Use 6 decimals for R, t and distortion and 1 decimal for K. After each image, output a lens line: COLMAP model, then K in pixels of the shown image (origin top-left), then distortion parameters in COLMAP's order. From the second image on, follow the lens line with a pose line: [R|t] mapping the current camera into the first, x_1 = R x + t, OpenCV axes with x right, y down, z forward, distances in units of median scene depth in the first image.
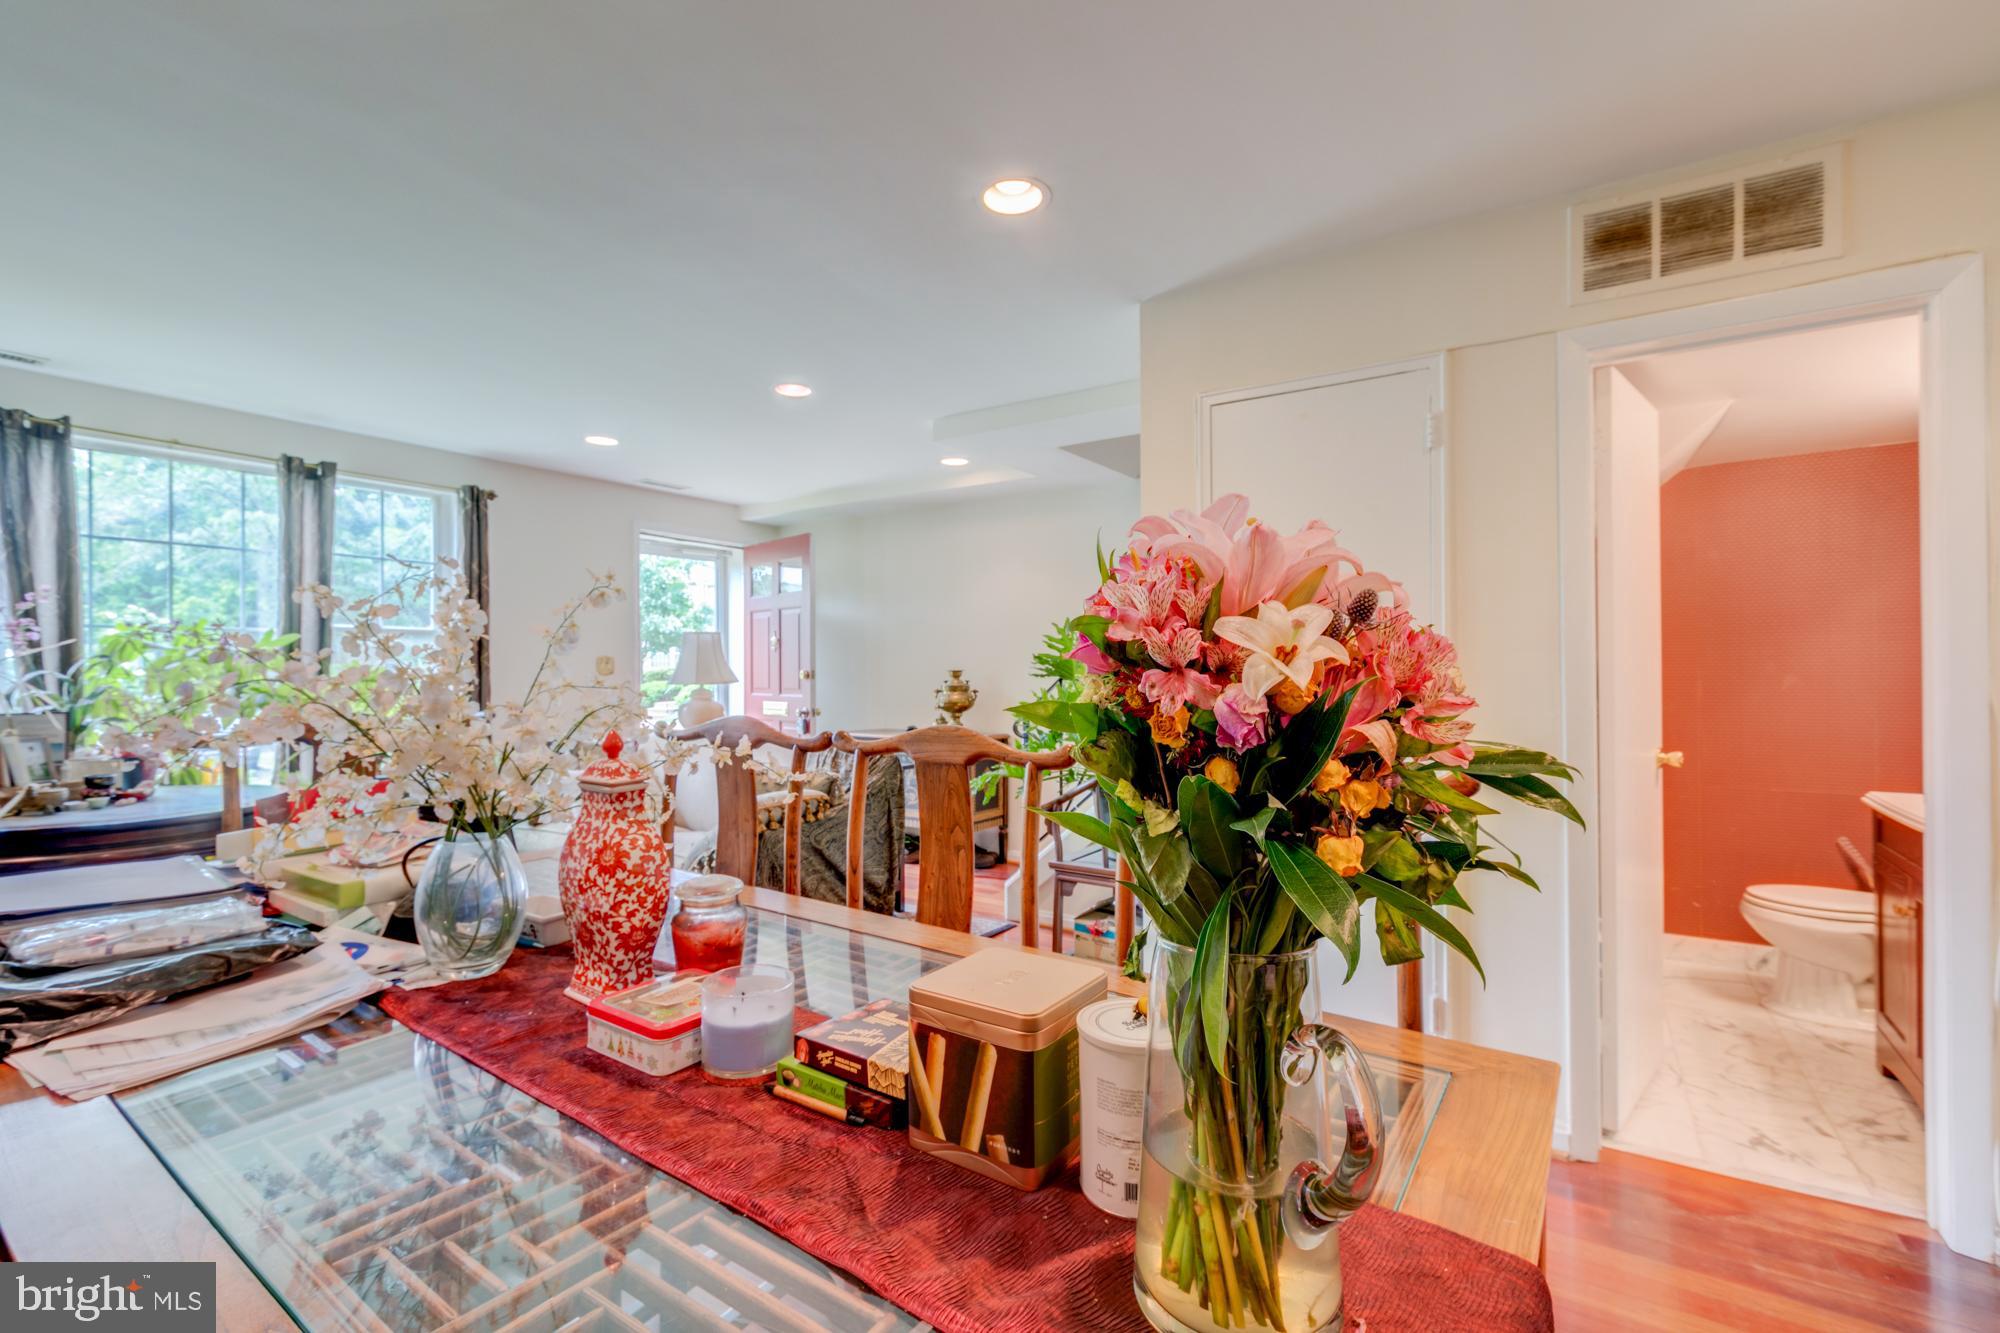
lens RADIAL K [[885.4, 0, 996.9], [0, 885.4, 660.6], [0, 0, 1]] dist [0.003329, -0.001859]
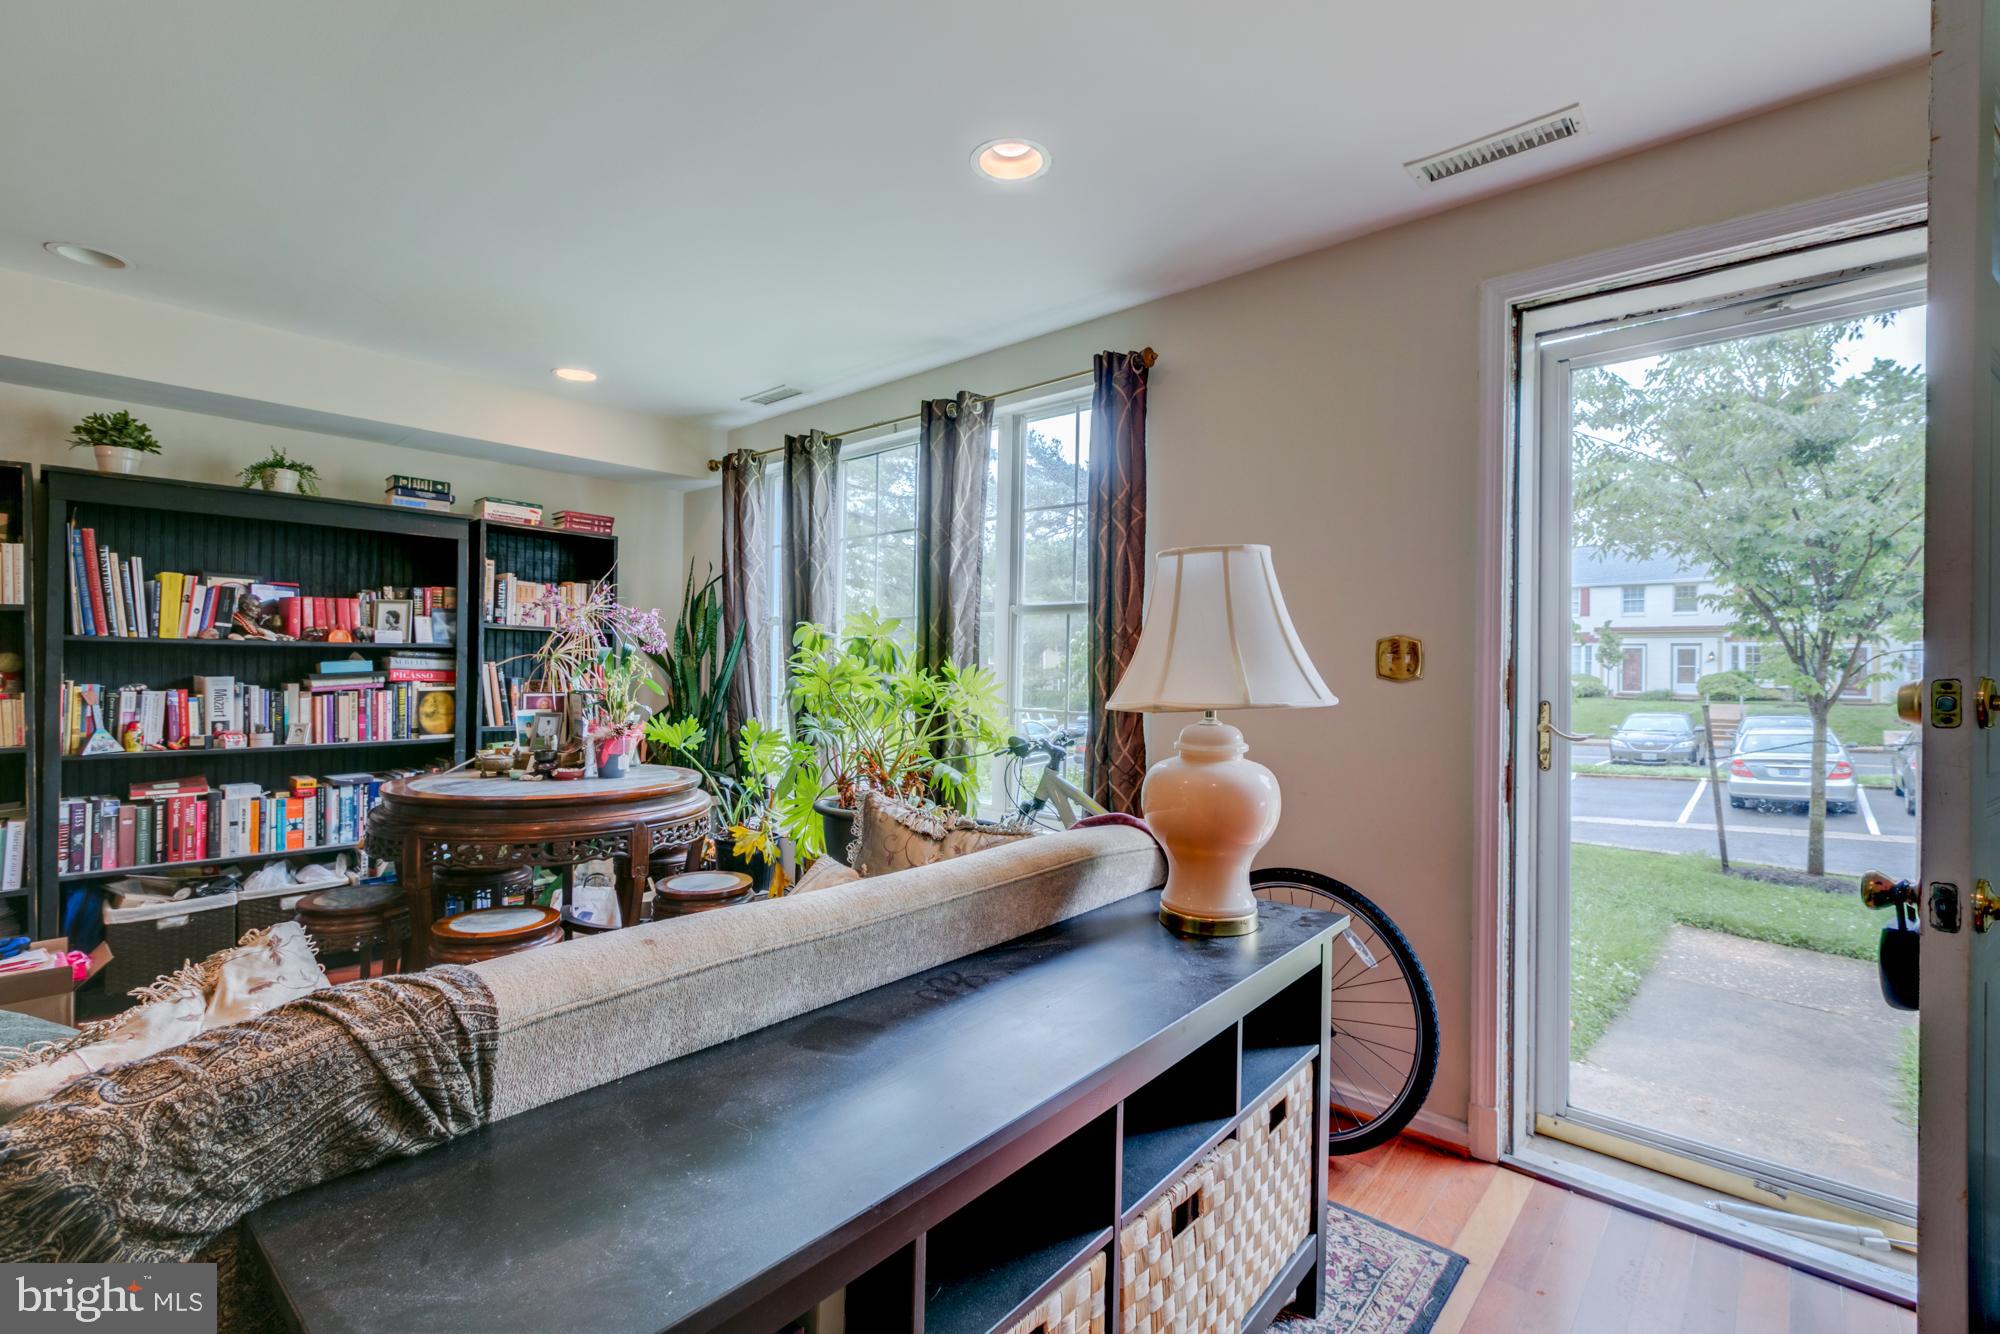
lens RADIAL K [[885.4, 0, 986.2], [0, 885.4, 668.1], [0, 0, 1]] dist [0.003329, -0.001859]
pose [[-0.140967, 0.005711, -0.989998, 0.009651], [-0.004184, 0.999971, 0.006364, 0.009964], [0.990005, 0.005039, -0.140939, 1.070254]]
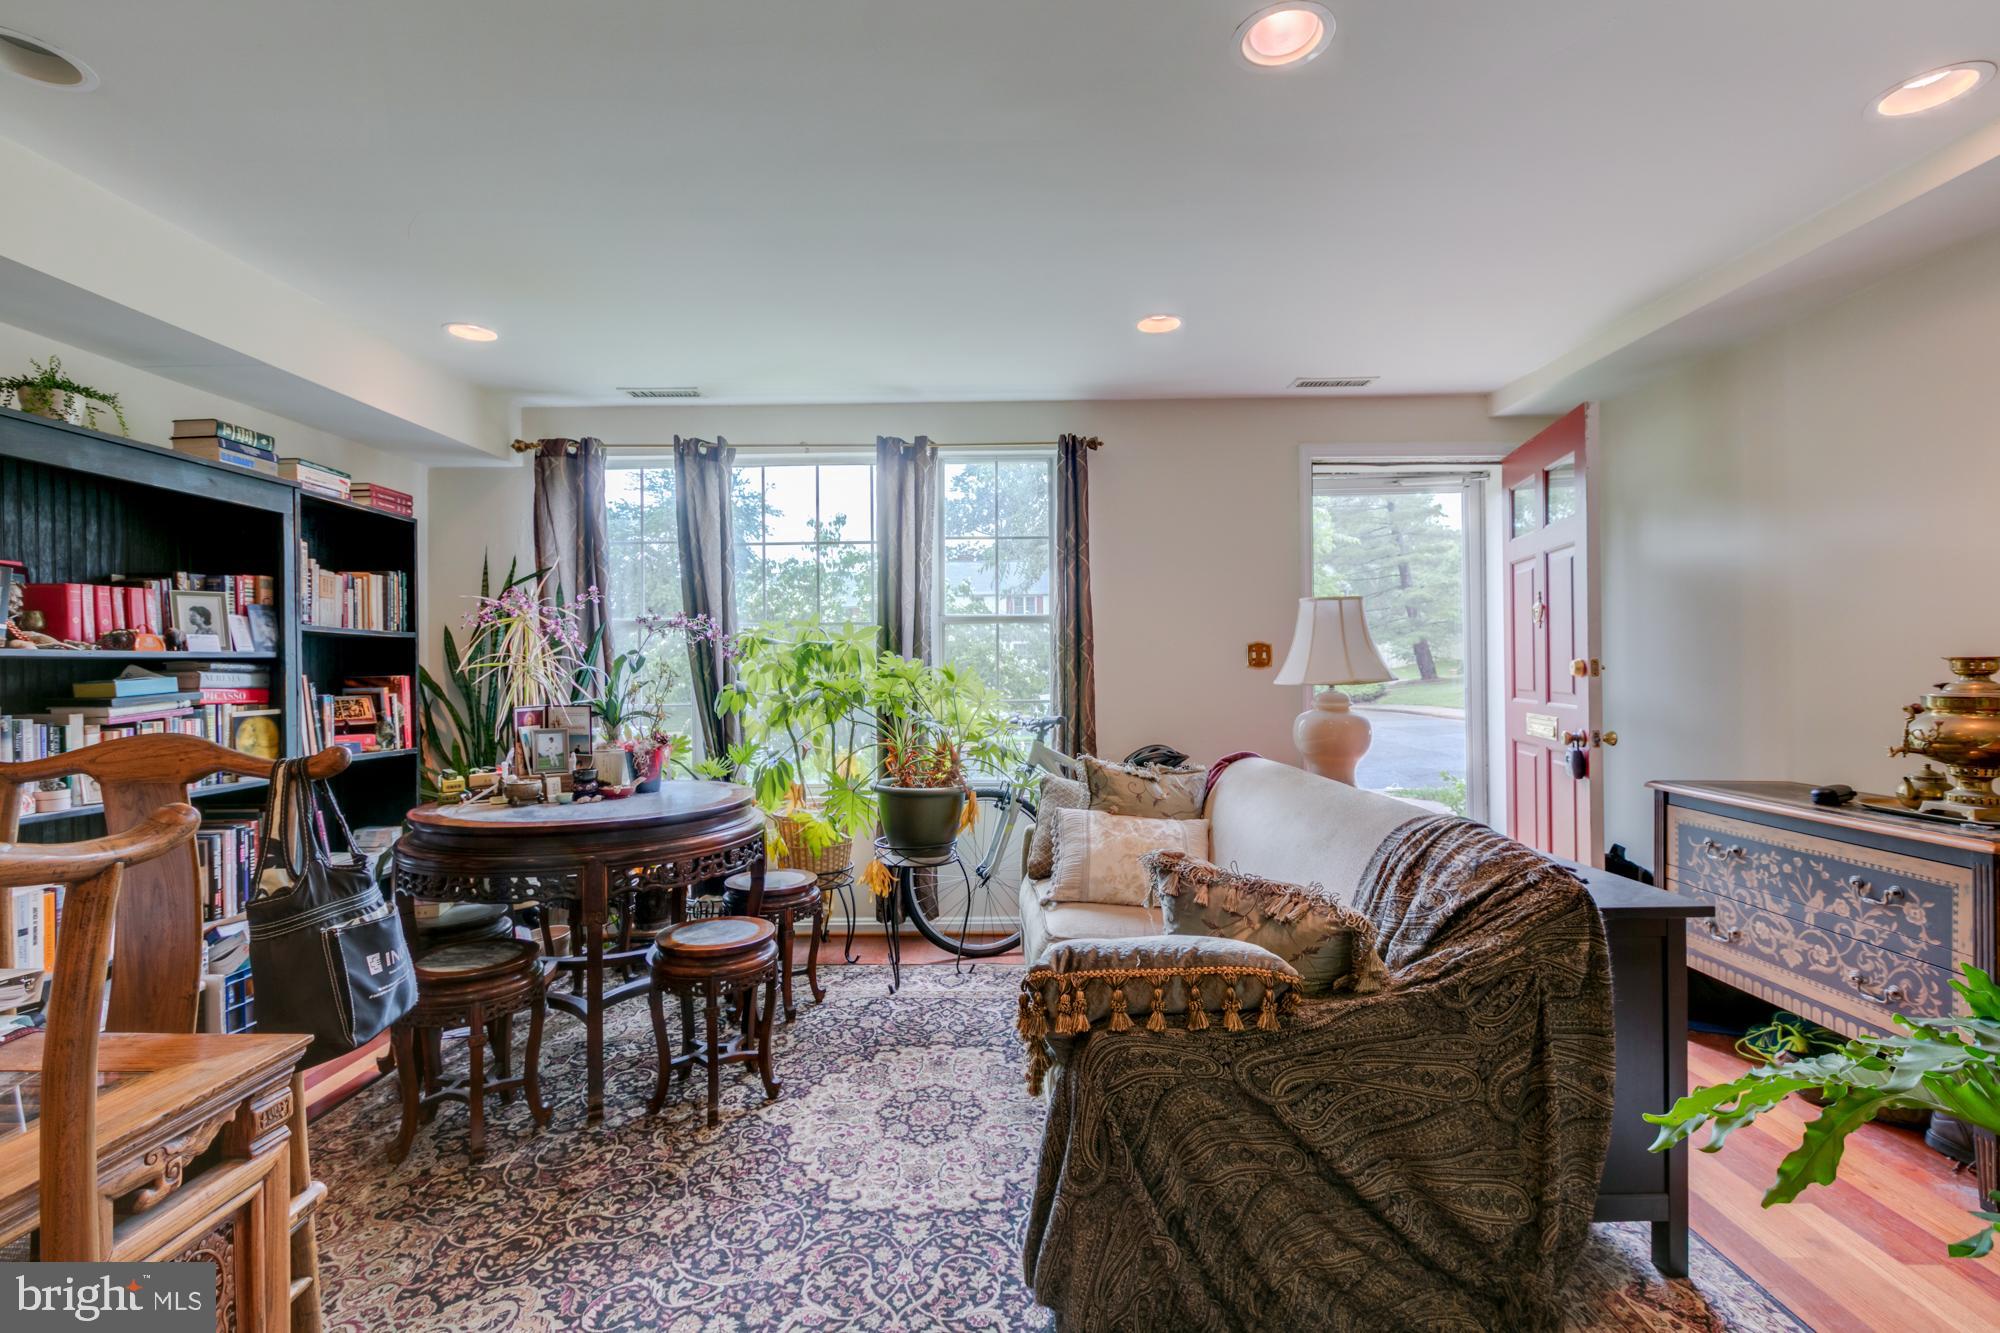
lens RADIAL K [[885.4, 0, 997.5], [0, 885.4, 663.9], [0, 0, 1]] dist [0.003329, -0.001859]
pose [[0.544874, -0.003460, -0.838511, 0.056743], [0.014632, 0.999878, 0.005382, 0.006998], [0.838391, -0.015202, 0.544858, 0.532035]]
